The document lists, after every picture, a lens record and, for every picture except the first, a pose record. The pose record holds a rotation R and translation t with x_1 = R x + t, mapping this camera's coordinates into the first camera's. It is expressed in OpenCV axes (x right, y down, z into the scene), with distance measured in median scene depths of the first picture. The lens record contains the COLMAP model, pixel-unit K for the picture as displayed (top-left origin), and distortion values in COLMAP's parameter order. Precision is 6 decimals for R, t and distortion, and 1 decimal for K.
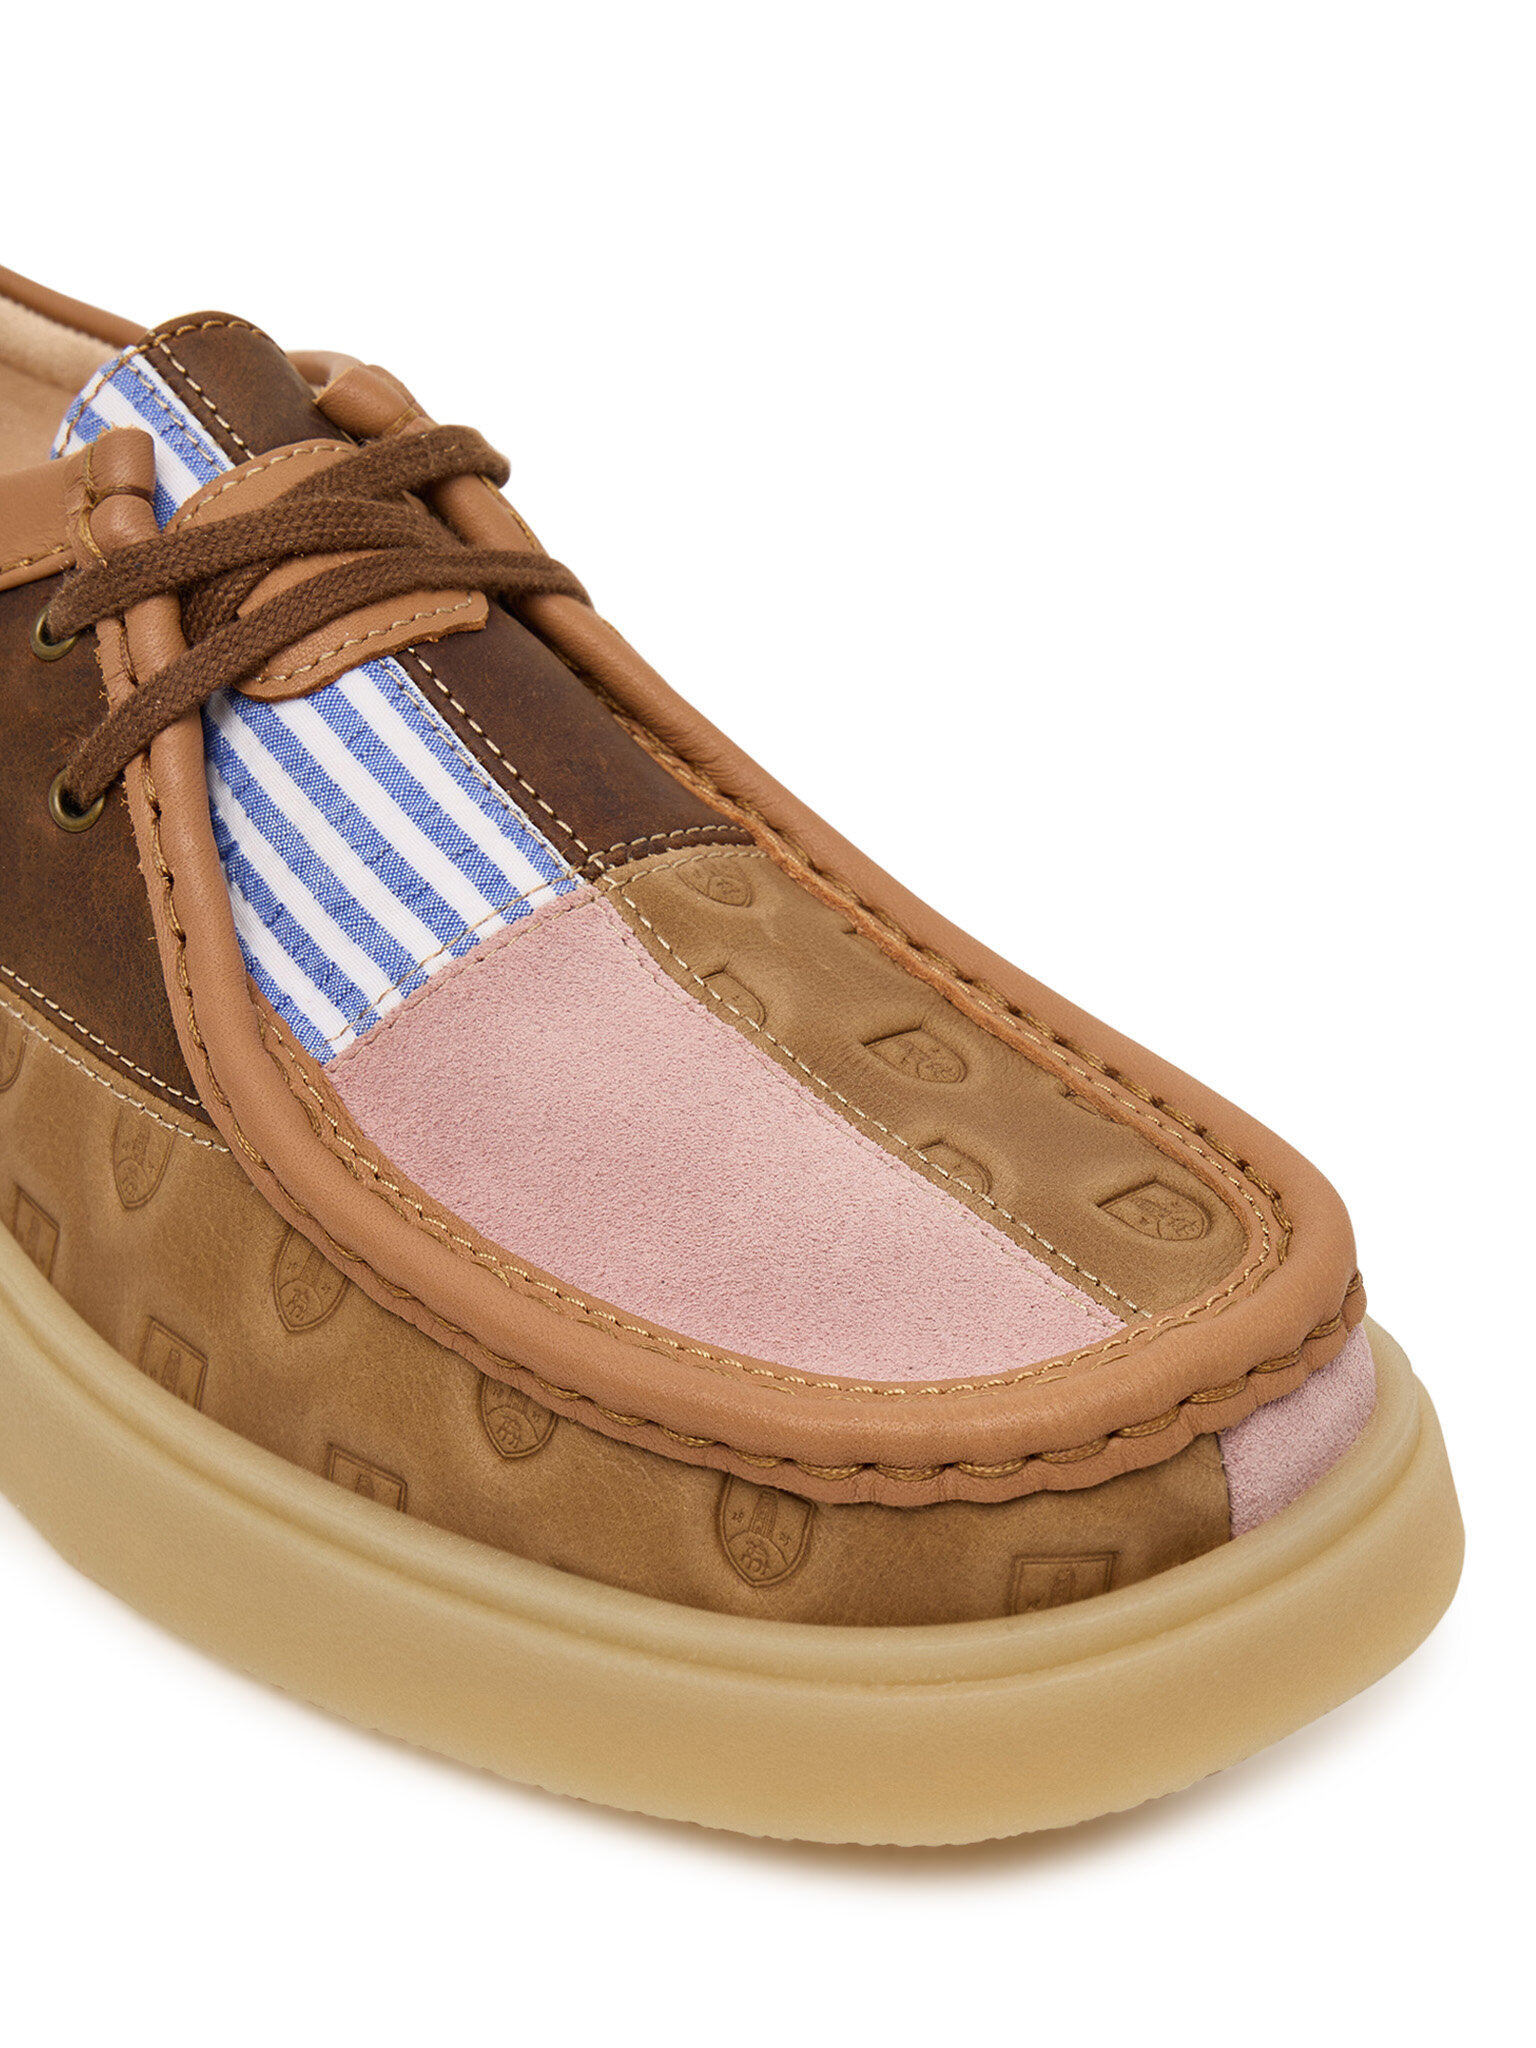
lens RADIAL K [[3418.4, 0, 768.0], [0, 3418.4, 1024.0], [0, 0, 1]] dist [0.016033, -1.391066]
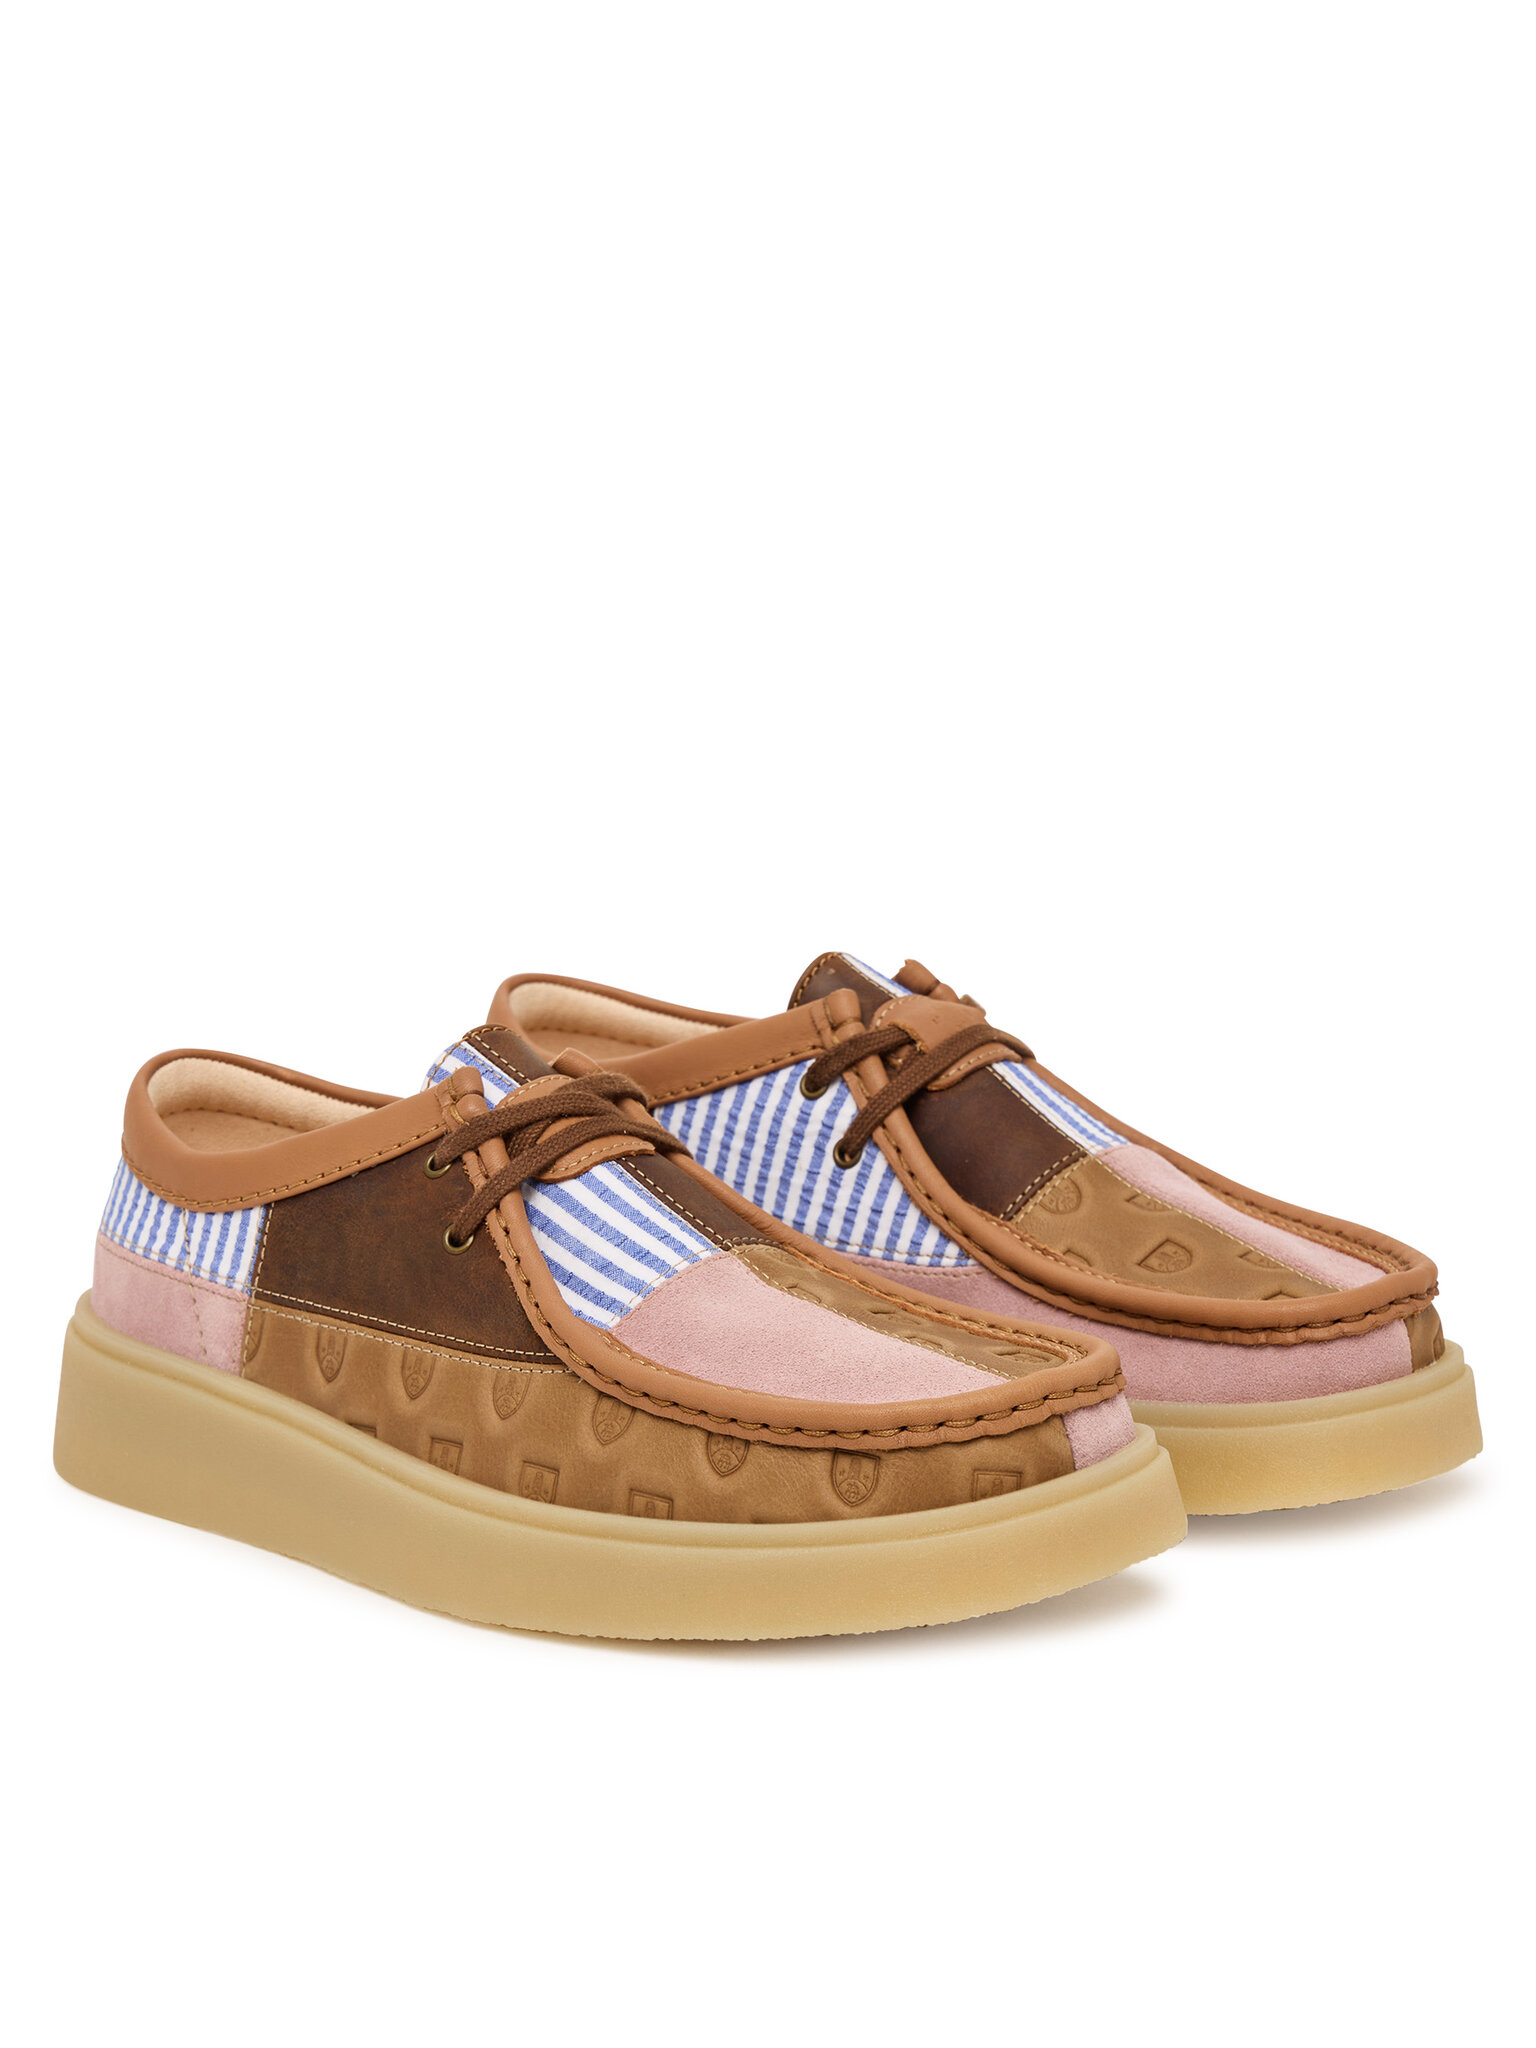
lens RADIAL K [[6038.8, 0, 768.0], [0, 6038.8, 1024.0], [0, 0, 1]] dist [-1.252794, -0.088572]
pose [[0.991387, -0.040456, 0.124562, -0.462377], [0.090389, 0.899617, -0.427223, 1.350855], [-0.094775, 0.434802, 0.895525, -2.227399]]
